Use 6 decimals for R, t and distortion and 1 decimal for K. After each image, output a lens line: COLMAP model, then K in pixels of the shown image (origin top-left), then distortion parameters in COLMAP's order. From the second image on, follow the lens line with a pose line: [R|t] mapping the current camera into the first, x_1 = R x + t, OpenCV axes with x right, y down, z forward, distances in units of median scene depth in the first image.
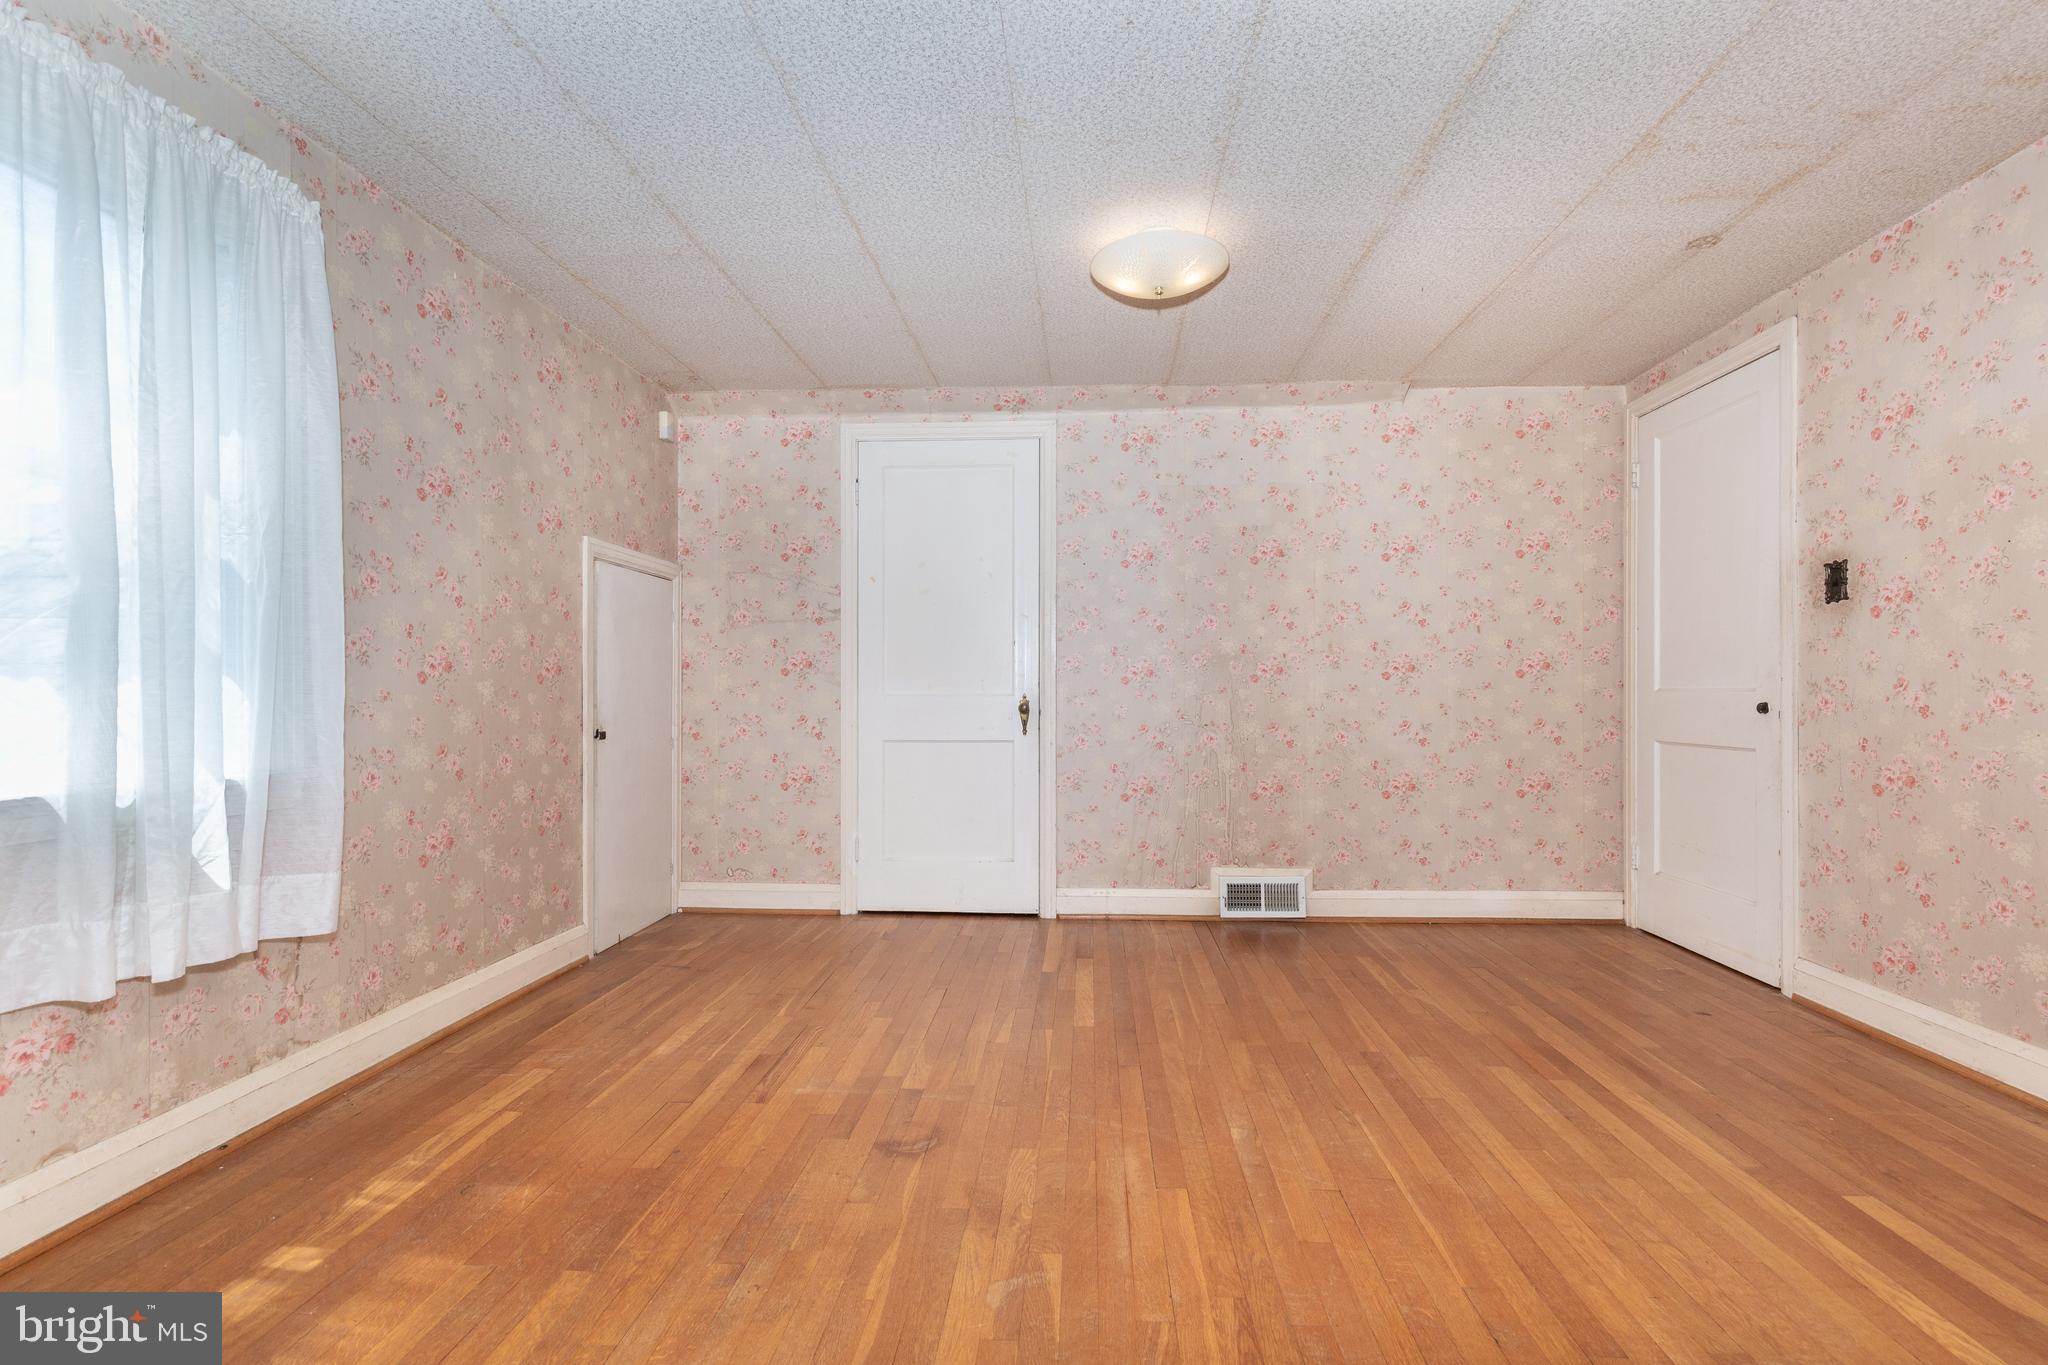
lens RADIAL K [[963.4, 0, 1063.3], [0, 963.4, 689.5], [0, 0, 1]] dist [0.003548, 0.000715]
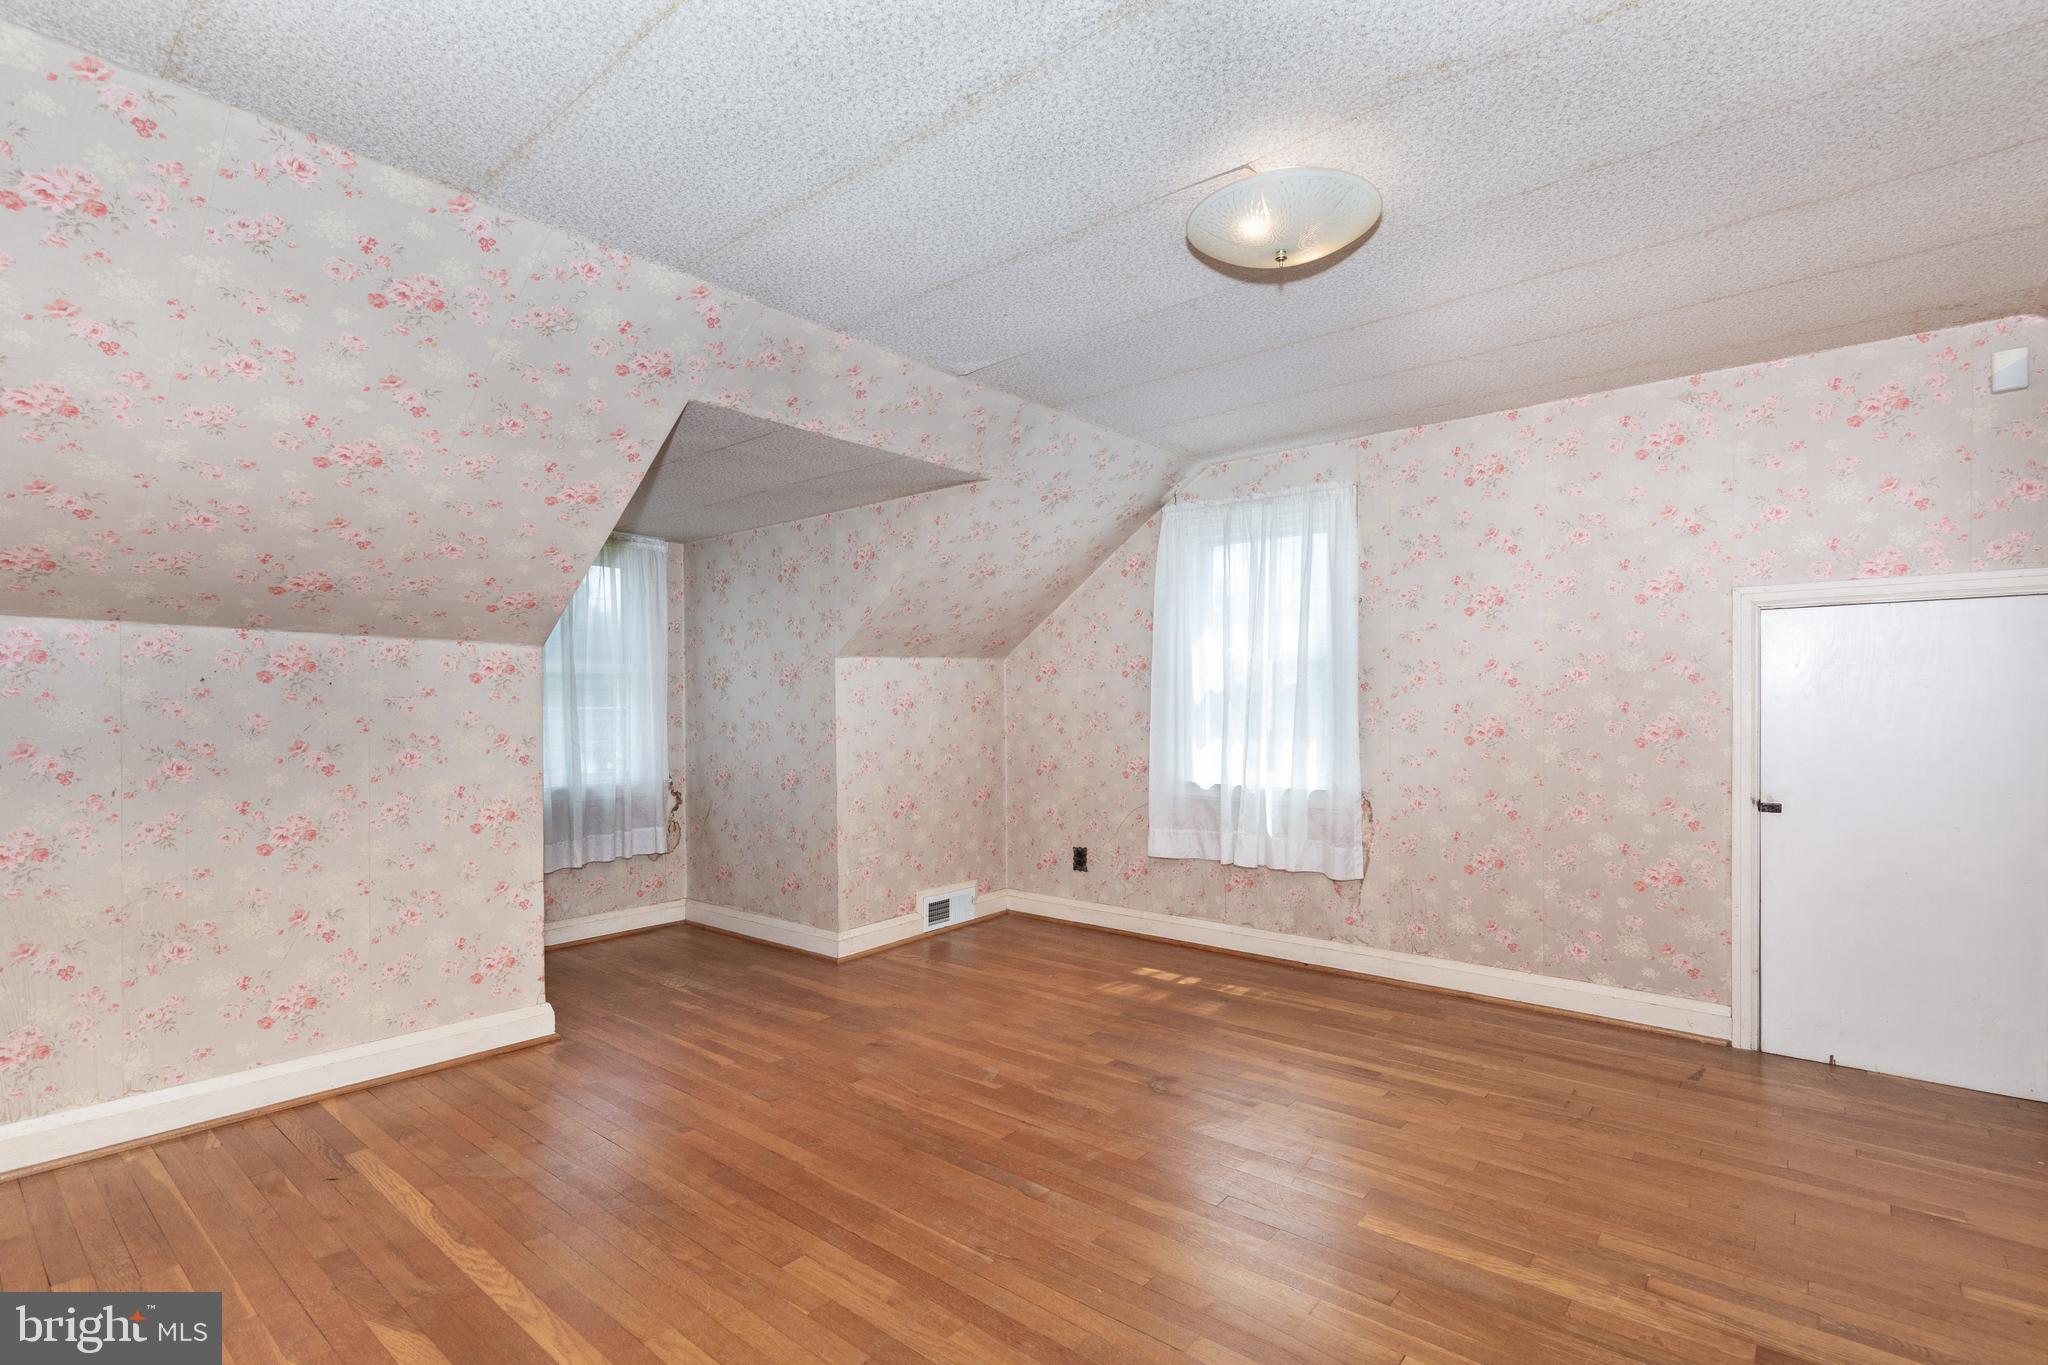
lens RADIAL K [[967.5, 0, 1027.9], [0, 967.5, 714.3], [0, 0, 1]] dist [-0.000585, -0.000154]
pose [[-0.623635, 0.013539, -0.781599, 0.820585], [0.010022, 0.999906, 0.009323, -0.068181], [0.781652, -0.002019, -0.623712, 1.325227]]
